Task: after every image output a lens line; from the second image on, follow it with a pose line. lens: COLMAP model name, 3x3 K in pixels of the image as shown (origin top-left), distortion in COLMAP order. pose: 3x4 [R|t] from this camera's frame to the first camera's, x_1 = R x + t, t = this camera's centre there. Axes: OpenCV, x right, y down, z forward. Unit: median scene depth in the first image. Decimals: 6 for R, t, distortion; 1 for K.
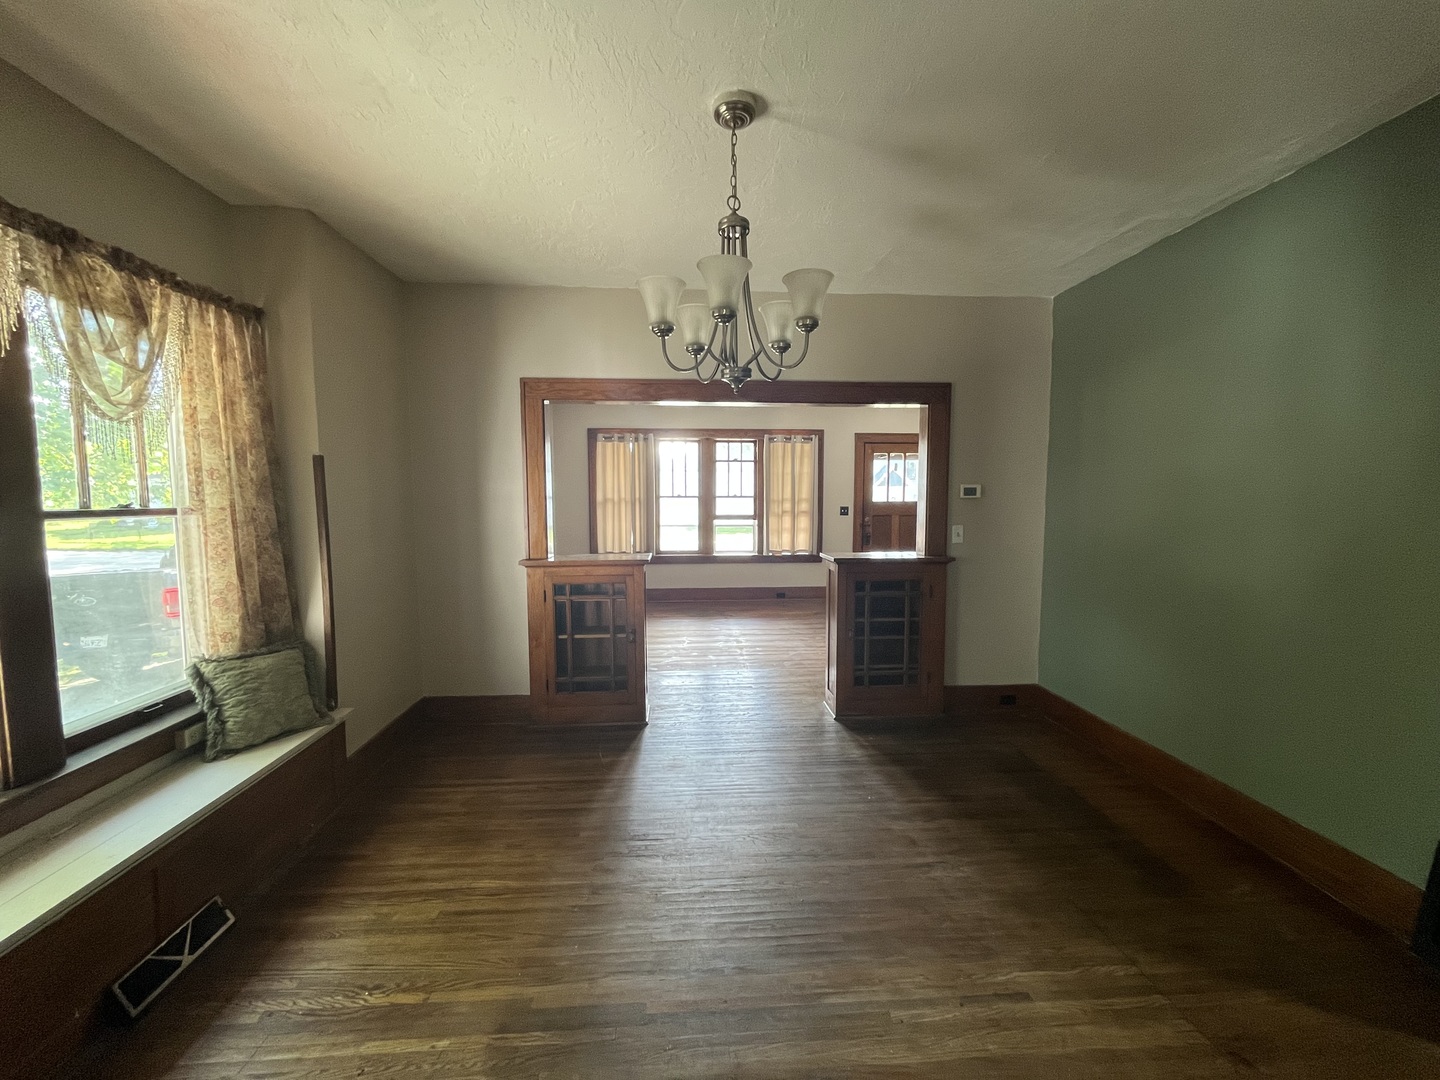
lens RADIAL K [[583.0, 0, 718.2], [0, 583.0, 536.1], [0, 0, 1]] dist [-0.004544, -0.000236]
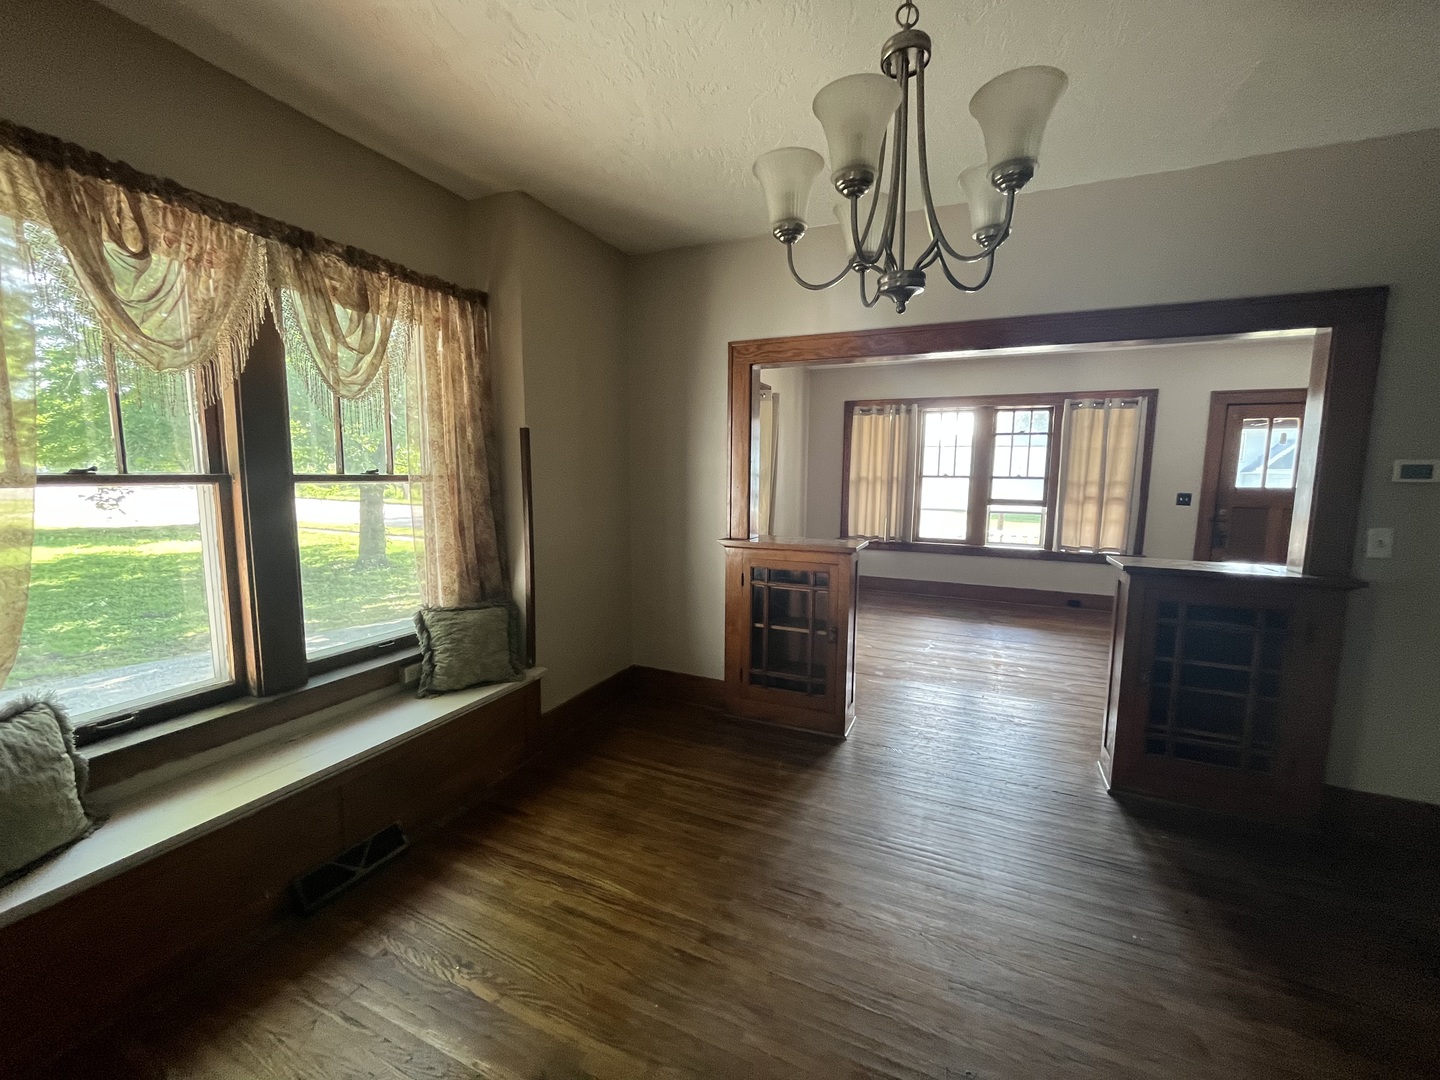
lens RADIAL K [[583.0, 0, 716.2], [0, 583.0, 537.1], [0, 0, 1]] dist [-0.004544, -0.000236]
pose [[0.881391, 0.063847, -0.468054, 0.122915], [-0.047217, 0.997769, 0.047191, -0.007097], [0.470023, -0.019494, 0.882439, 0.215922]]
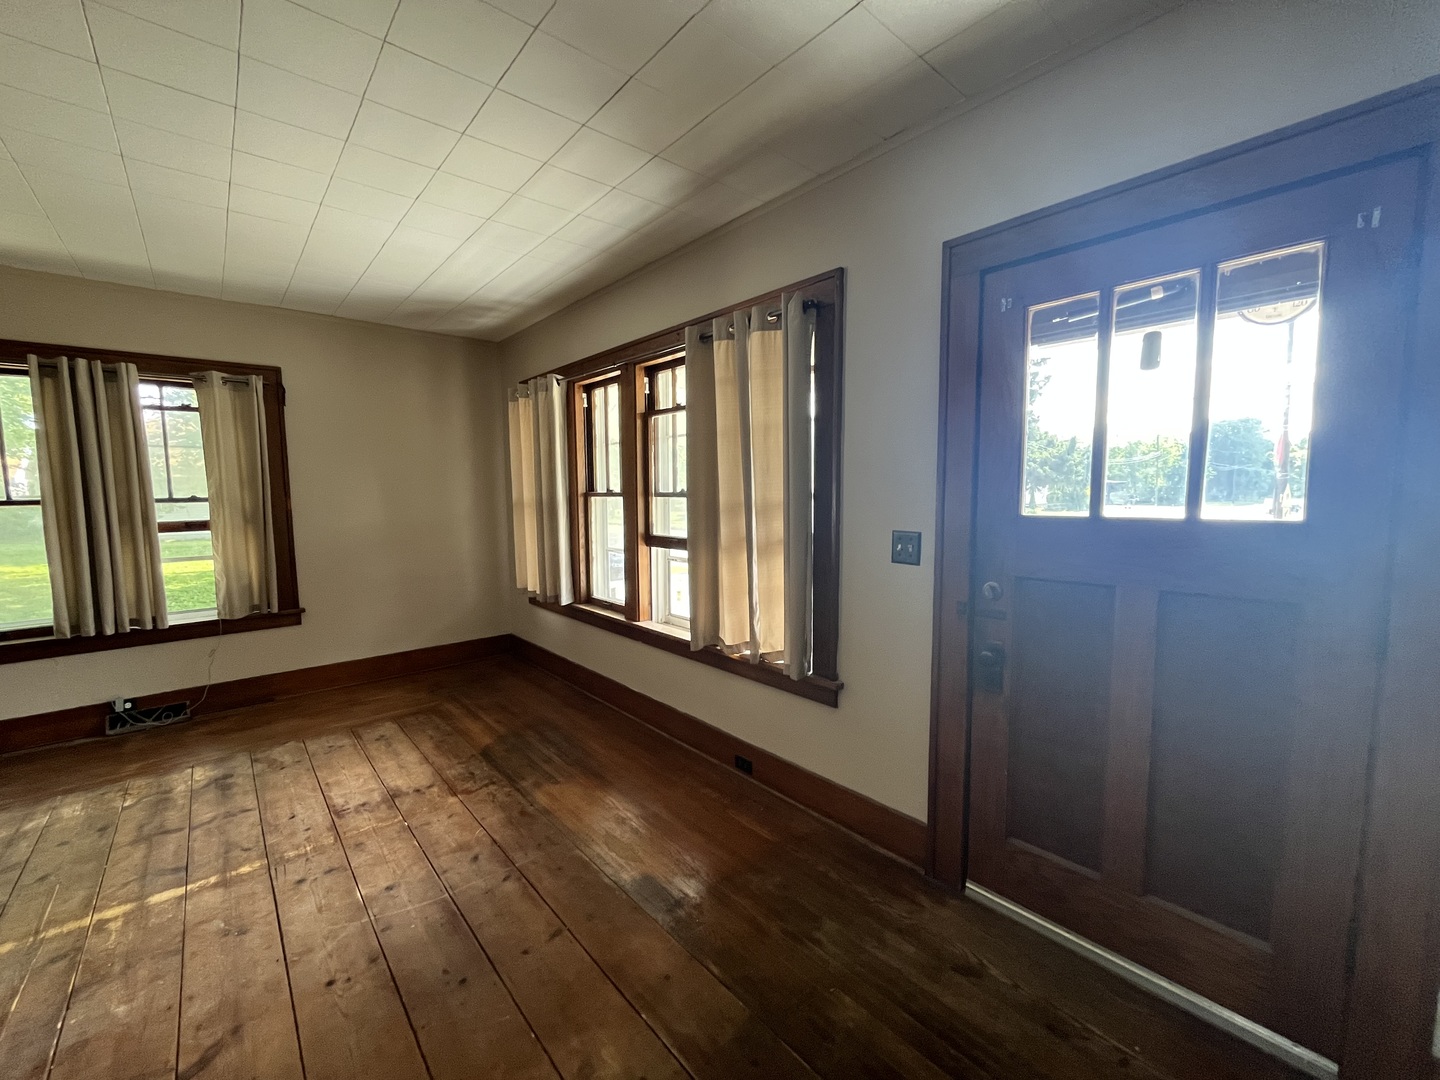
lens RADIAL K [[583.0, 0, 724.2], [0, 583.0, 539.7], [0, 0, 1]] dist [-0.004544, -0.000236]
pose [[0.610842, 0.068384, -0.788794, 1.122666], [-0.054672, 0.997528, 0.044141, -0.159616], [0.789863, 0.016162, 0.613071, 2.209693]]
